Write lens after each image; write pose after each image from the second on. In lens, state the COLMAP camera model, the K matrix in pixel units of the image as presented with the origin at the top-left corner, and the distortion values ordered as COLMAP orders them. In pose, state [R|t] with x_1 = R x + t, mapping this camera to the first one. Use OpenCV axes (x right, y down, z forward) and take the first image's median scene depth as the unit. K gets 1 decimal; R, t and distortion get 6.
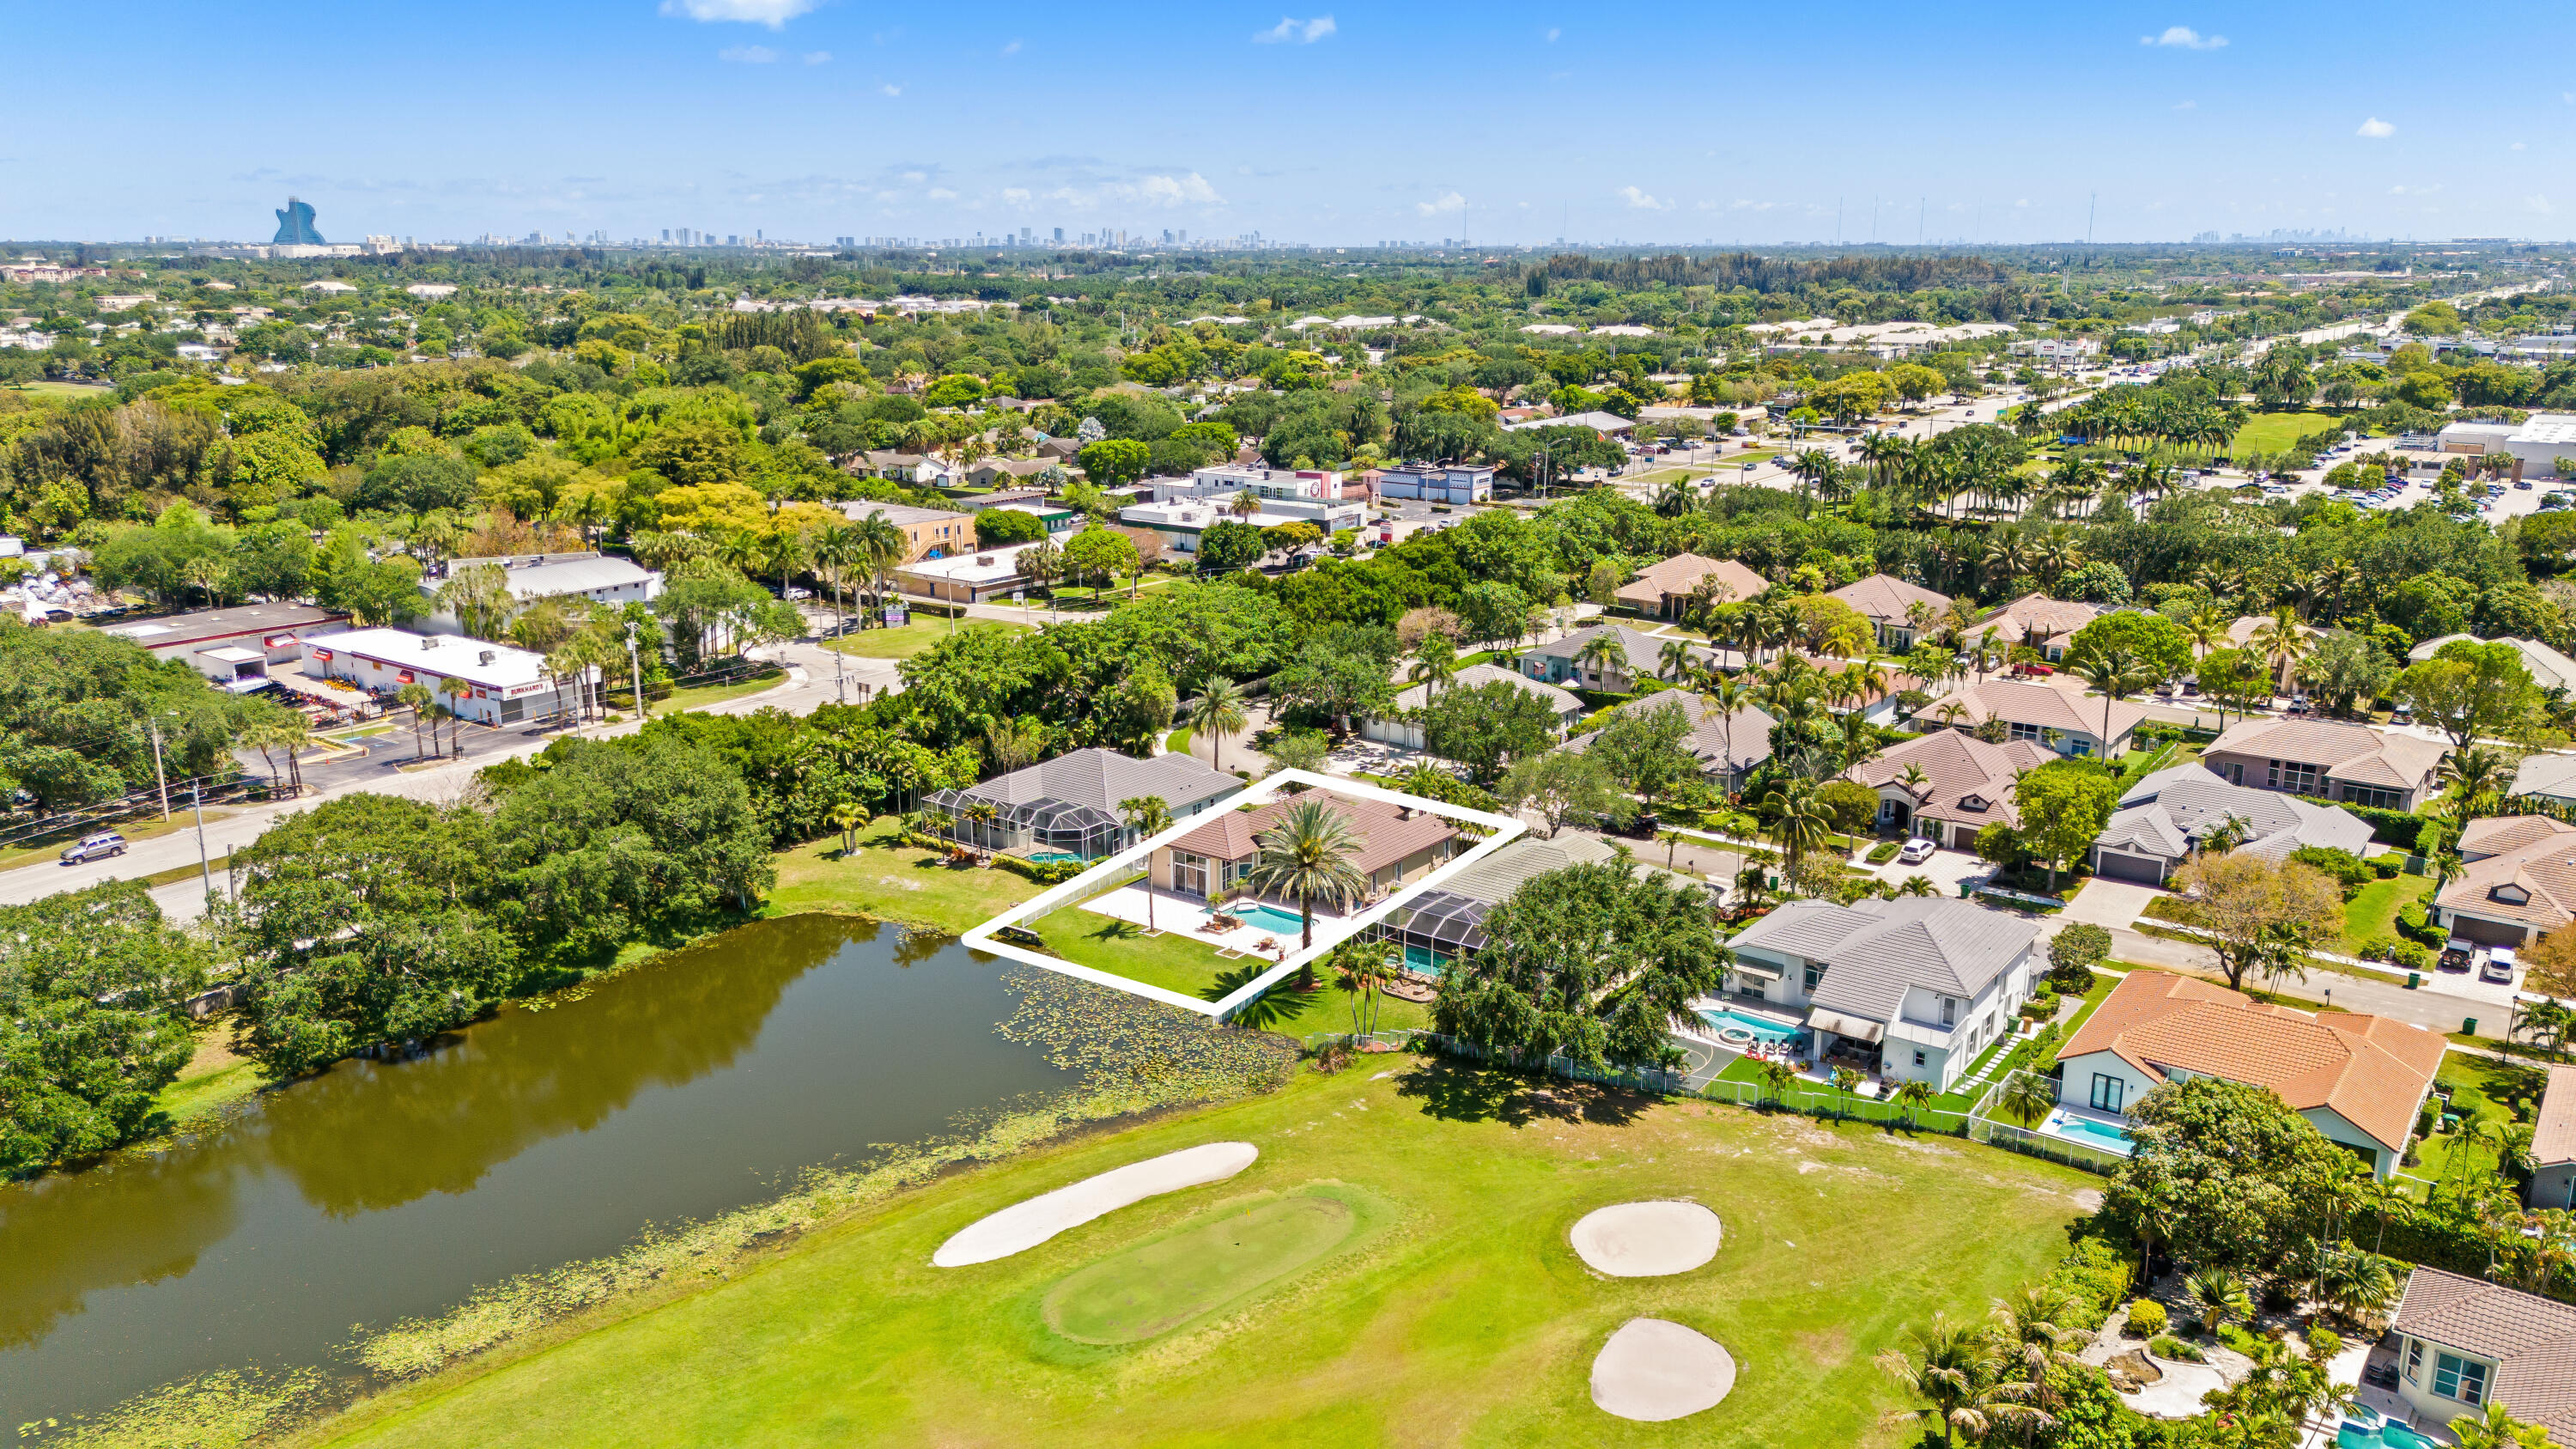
lens RADIAL K [[1879.3, 0, 1285.9], [0, 1879.3, 743.4], [0, 0, 1]] dist [0.060682, -0.058490]
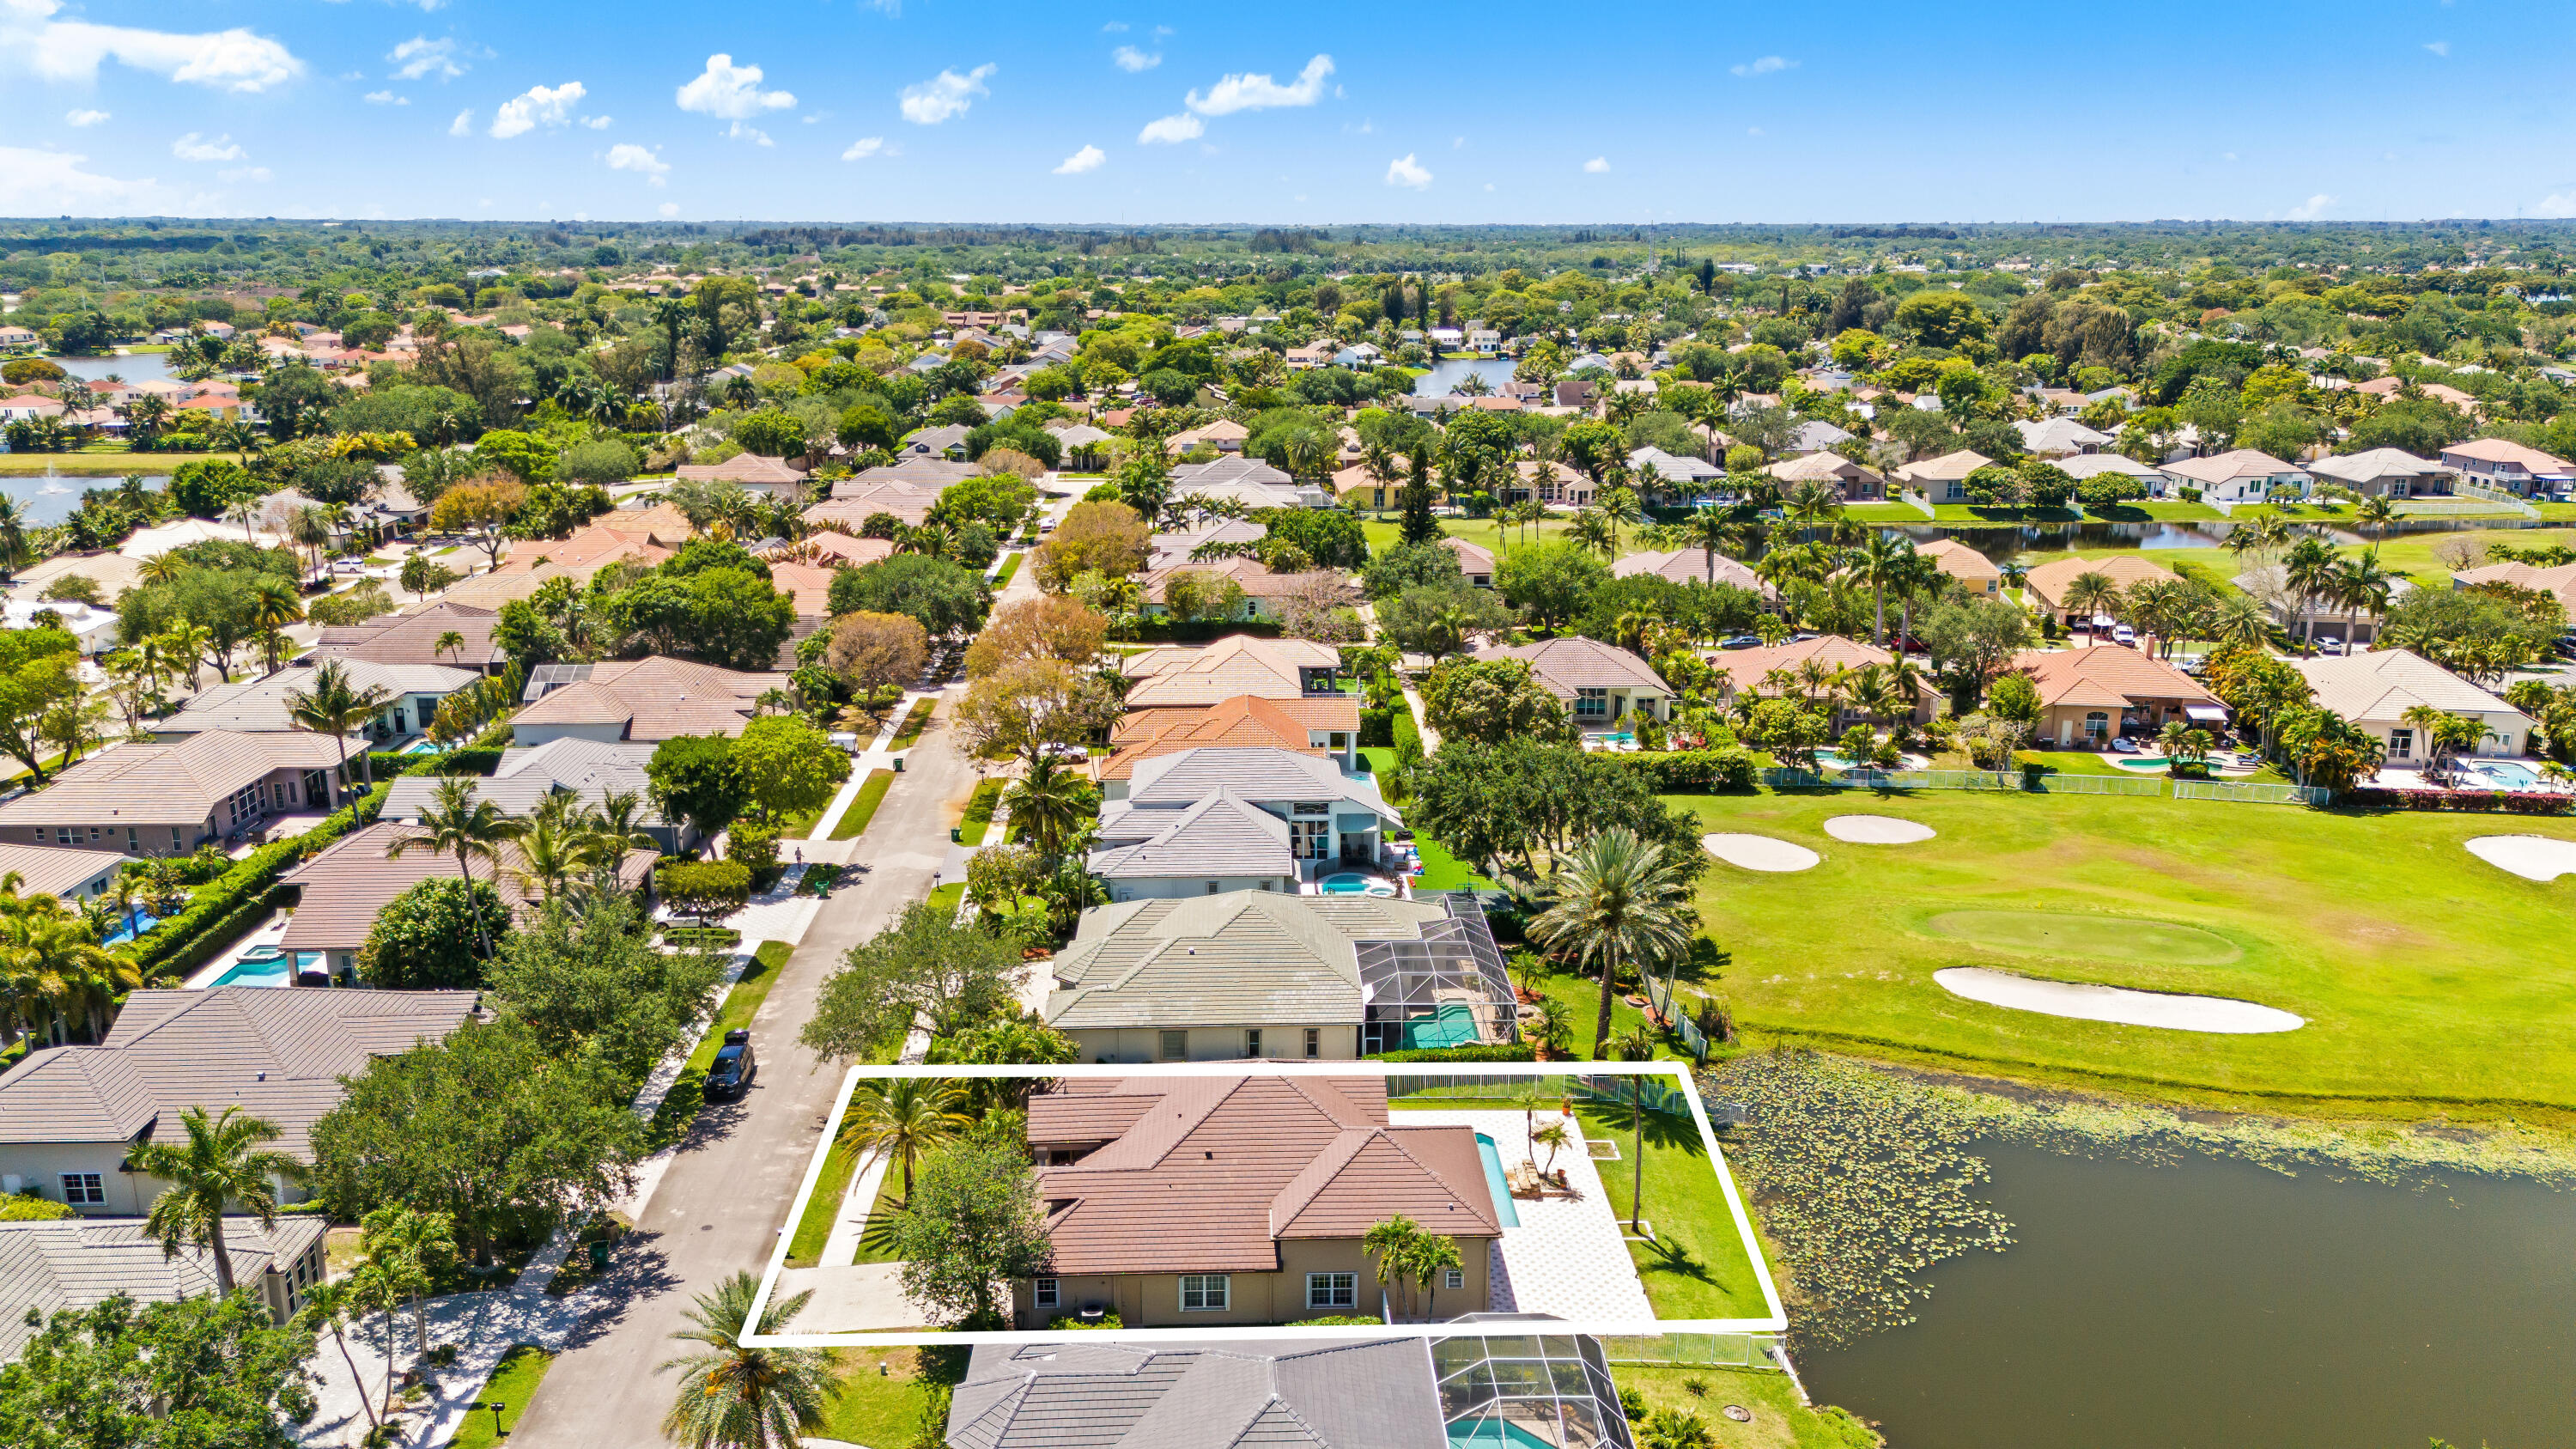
lens RADIAL K [[1879.3, 0, 1276.4], [0, 1879.3, 725.5], [0, 0, 1]] dist [0.060682, -0.058490]
pose [[-0.619819, -0.199288, 0.759018, -0.517368], [0.200993, 0.894638, 0.399029, -0.371604], [-0.758569, 0.399883, -0.514458, 1.621604]]
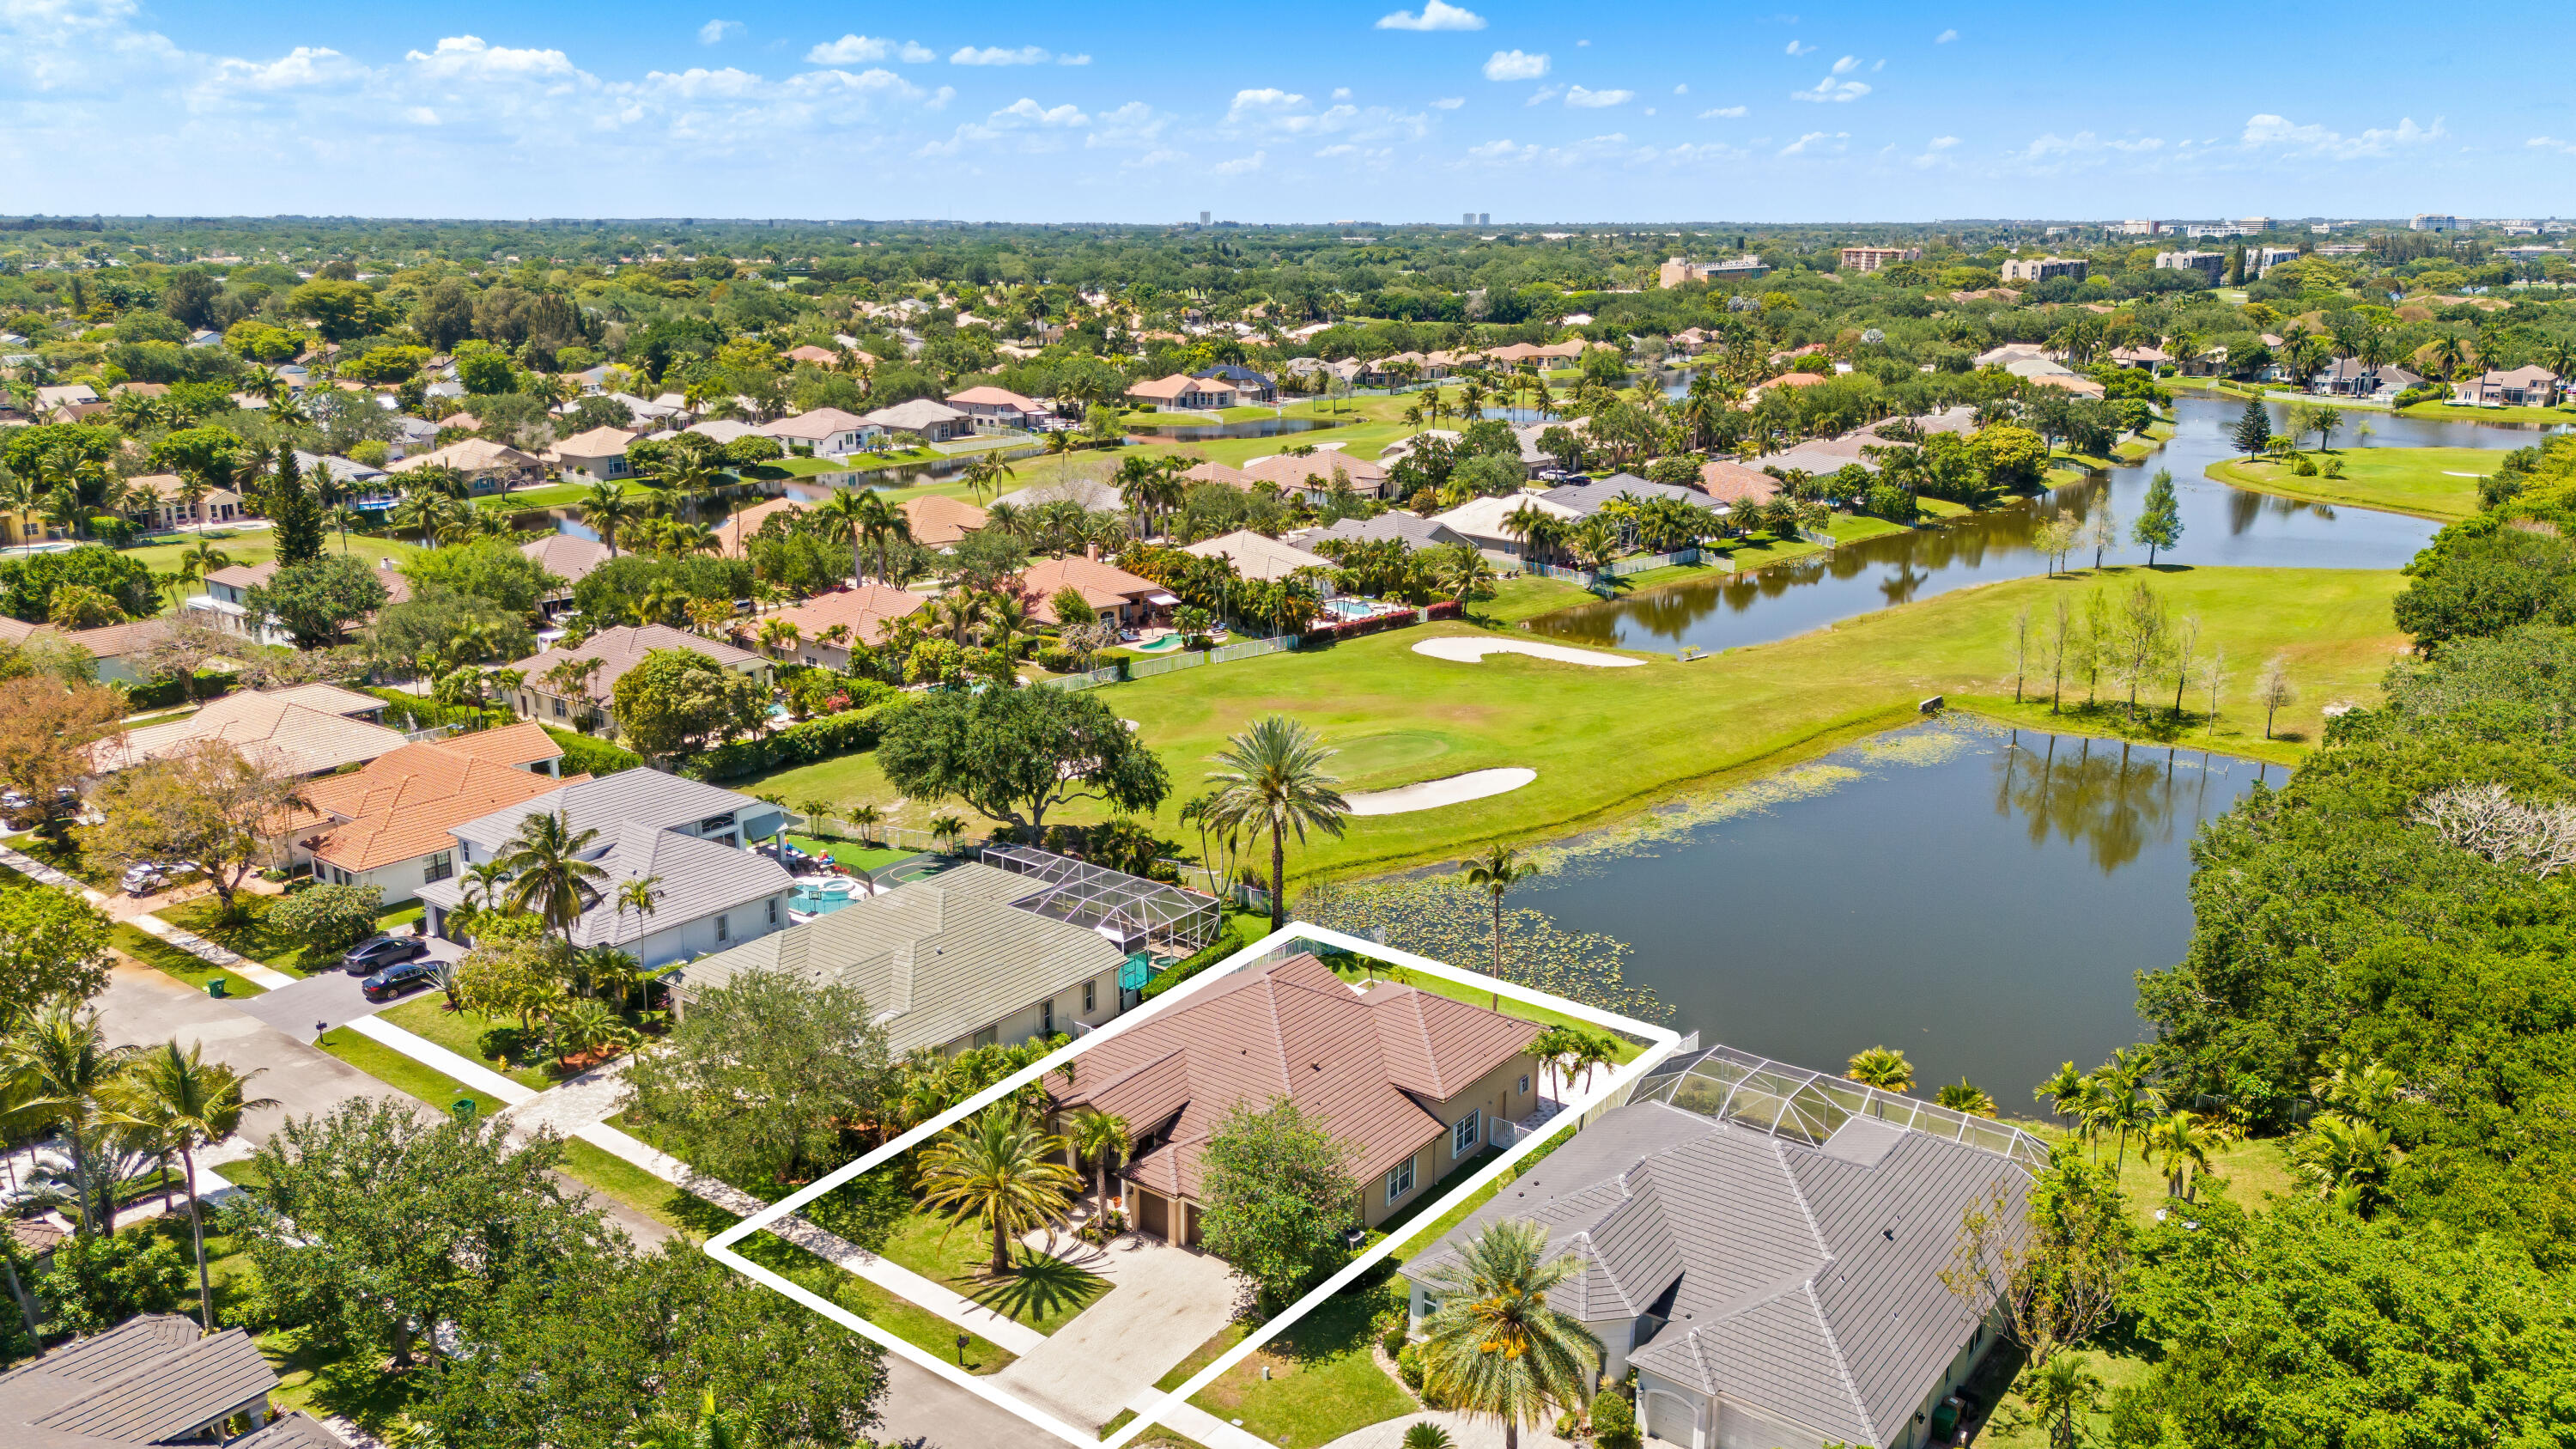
lens RADIAL K [[1879.3, 0, 1287.1], [0, 1879.3, 714.5], [0, 0, 1]] dist [0.060682, -0.058490]
pose [[-0.999976, -0.002634, 0.006466, 0.002535], [0.000869, 0.871955, 0.489586, -0.417318], [-0.006927, 0.489579, -0.871931, 1.895887]]
